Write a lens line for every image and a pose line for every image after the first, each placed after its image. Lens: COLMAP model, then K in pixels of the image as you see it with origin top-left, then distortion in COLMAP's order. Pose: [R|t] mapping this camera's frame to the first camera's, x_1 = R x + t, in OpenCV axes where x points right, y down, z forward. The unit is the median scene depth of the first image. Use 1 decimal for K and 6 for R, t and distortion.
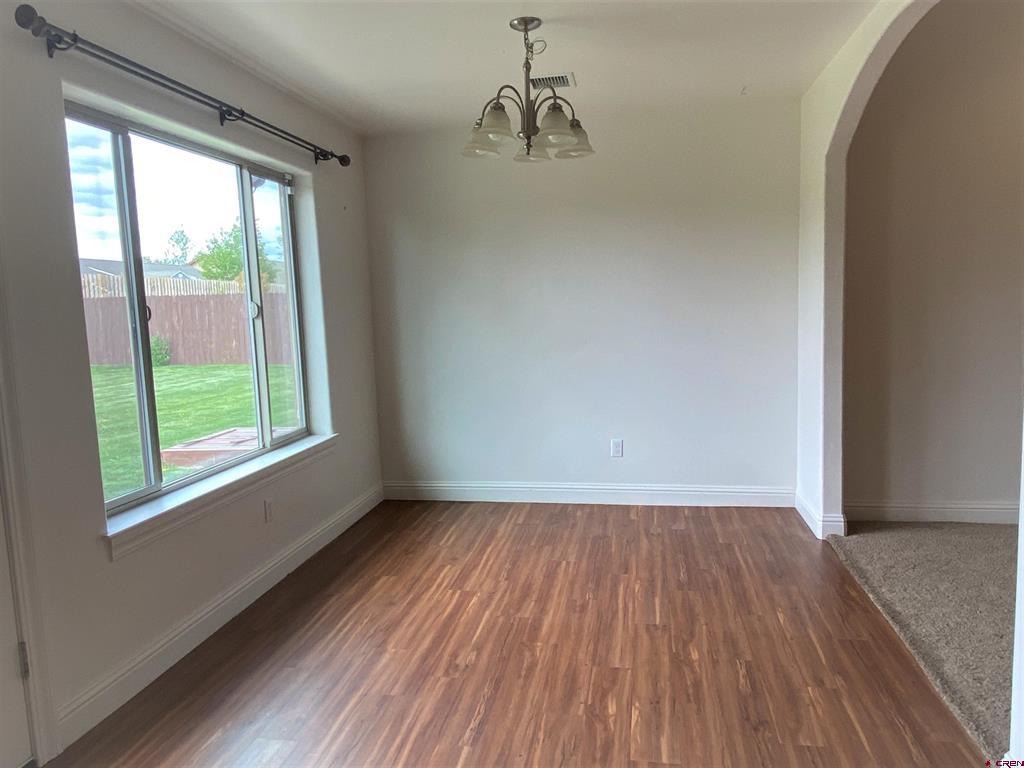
lens RADIAL K [[703.8, 0, 509.7], [0, 703.8, 383.7], [0, 0, 1]] dist [-0.000295, -0.002780]
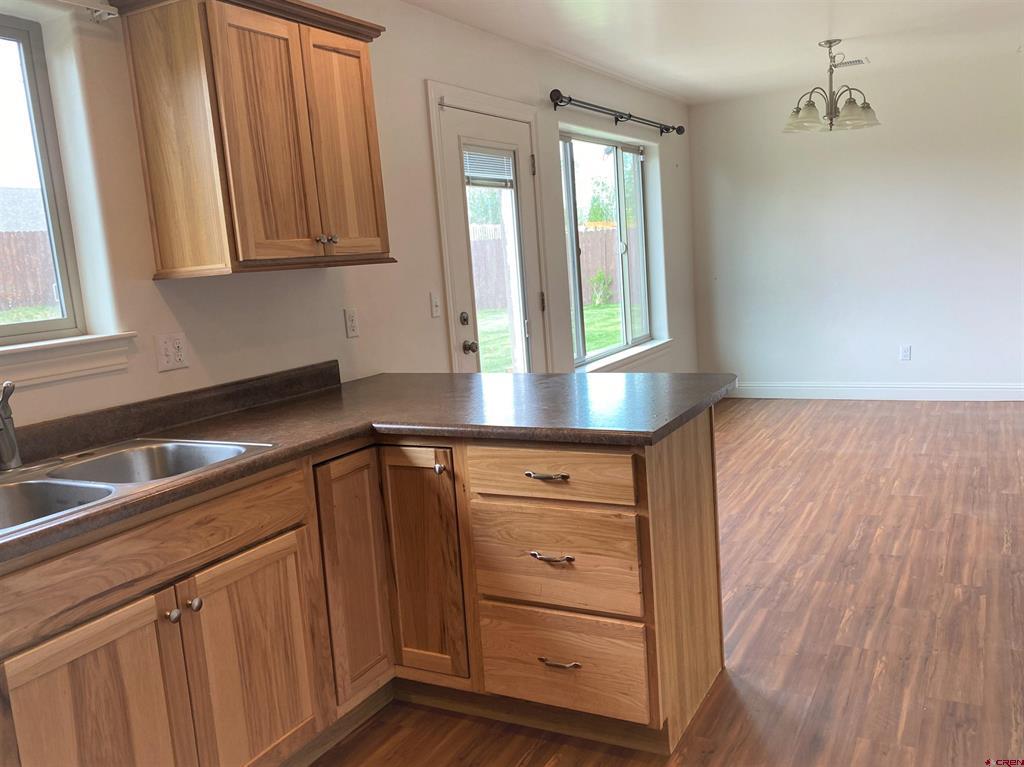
lens RADIAL K [[836.6, 0, 512.0], [0, 836.6, 383.5], [0, 0, 1]] dist [0.015699, -0.064000]
pose [[0.948033, 0.009897, -0.318019, -0.039841], [0.007698, 0.998510, 0.054022, 0.090267], [0.318080, -0.053662, 0.946544, -0.803937]]
